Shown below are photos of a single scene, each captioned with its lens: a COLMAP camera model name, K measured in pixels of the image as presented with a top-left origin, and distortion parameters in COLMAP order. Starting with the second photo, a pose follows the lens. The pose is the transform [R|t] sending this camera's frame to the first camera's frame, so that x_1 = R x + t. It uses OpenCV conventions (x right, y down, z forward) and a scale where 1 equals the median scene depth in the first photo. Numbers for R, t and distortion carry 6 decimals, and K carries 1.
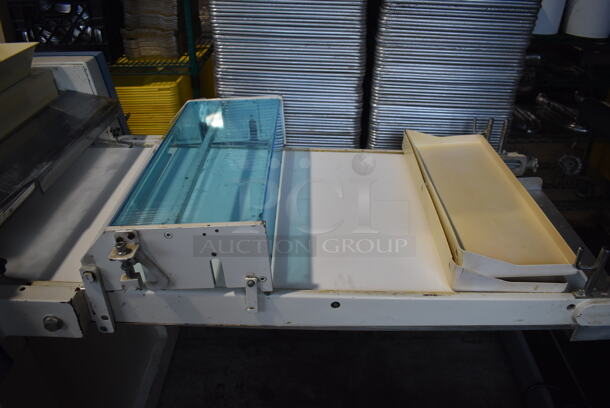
lens RADIAL K [[470.7, 0, 305.8], [0, 470.7, 206.6], [0, 0, 1]] dist [-0.090483, -0.005895]
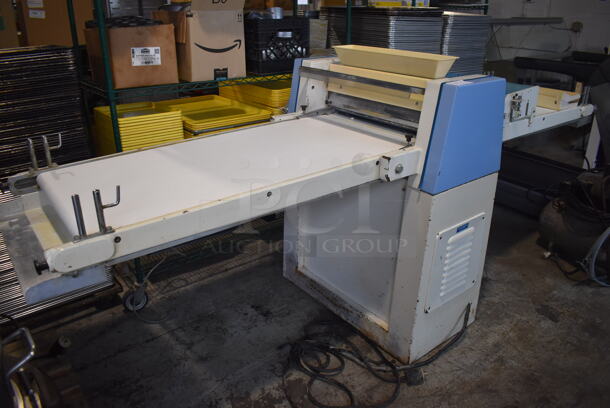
lens RADIAL K [[470.7, 0, 306.2], [0, 470.7, 205.5], [0, 0, 1]] dist [-0.090483, -0.005895]
pose [[0.786958, -0.255854, 0.561459, -1.682549], [0.326122, 0.944956, -0.026490, 0.191462], [-0.523777, 0.203951, 0.827080, -0.250904]]
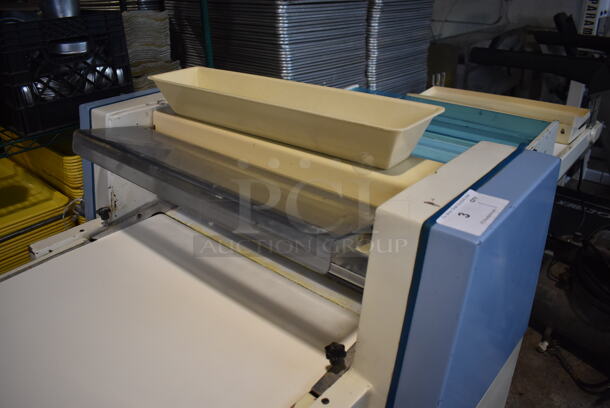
lens RADIAL K [[470.7, 0, 303.9], [0, 470.7, 203.9], [0, 0, 1]] dist [-0.090483, -0.005895]
pose [[0.659220, -0.357595, 0.661480, -0.985899], [0.415633, 0.906371, 0.075770, -0.102566], [-0.626641, 0.224984, 0.746126, 0.250981]]
